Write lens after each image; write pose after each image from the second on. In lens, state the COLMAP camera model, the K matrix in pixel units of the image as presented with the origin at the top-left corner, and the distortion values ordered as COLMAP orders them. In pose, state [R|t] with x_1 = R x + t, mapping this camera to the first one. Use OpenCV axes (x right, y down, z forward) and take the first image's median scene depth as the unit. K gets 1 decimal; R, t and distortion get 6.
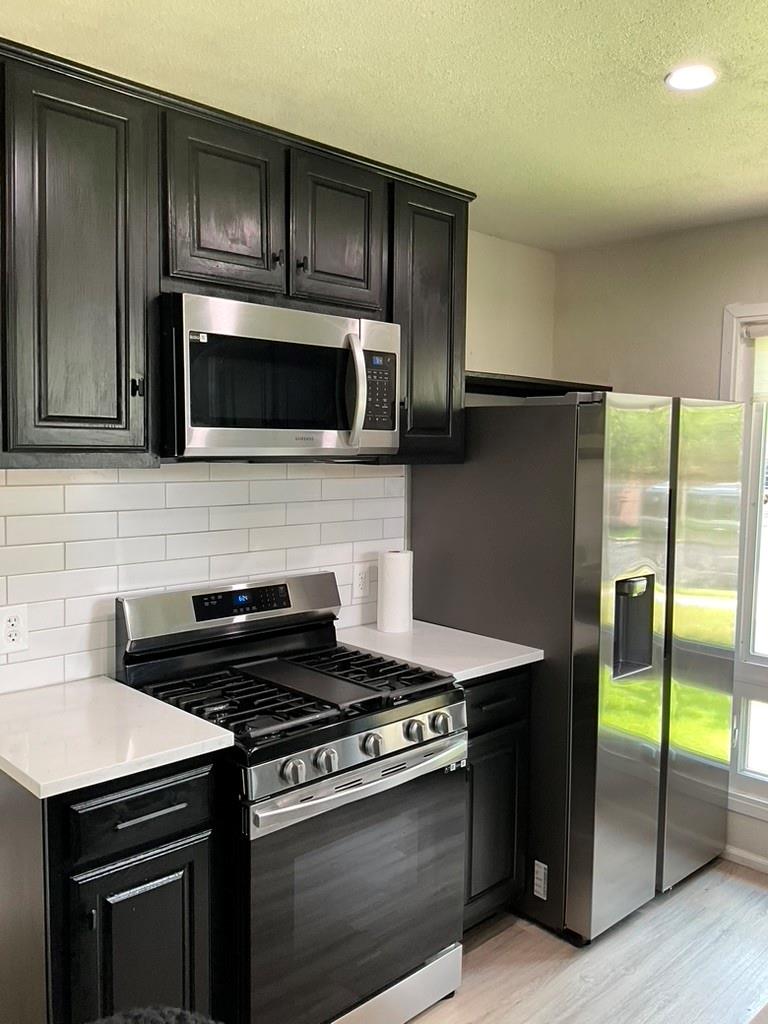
lens RADIAL K [[856.7, 0, 385.9], [0, 856.7, 512.5], [0, 0, 1]] dist [0.039620, -0.038950]
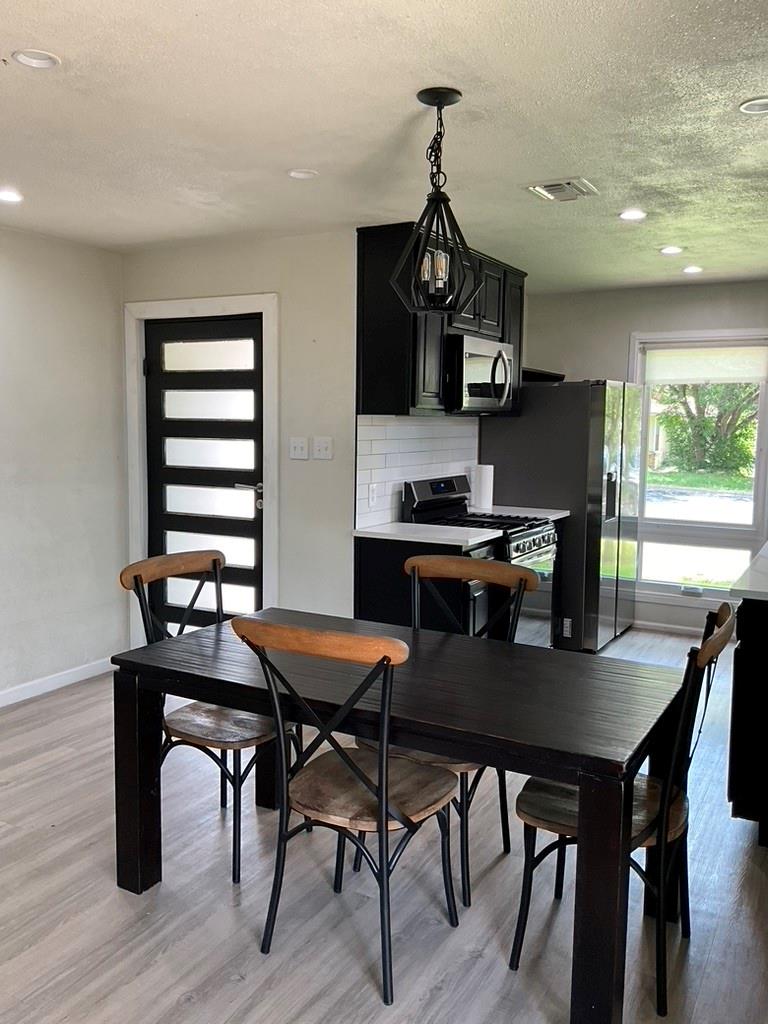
lens RADIAL K [[856.7, 0, 382.4], [0, 856.7, 509.9], [0, 0, 1]] dist [0.039620, -0.038950]
pose [[0.959182, -0.034223, 0.280712, -0.762290], [0.025561, 0.999079, 0.034459, 0.077176], [-0.281633, -0.025877, 0.959173, -0.748708]]
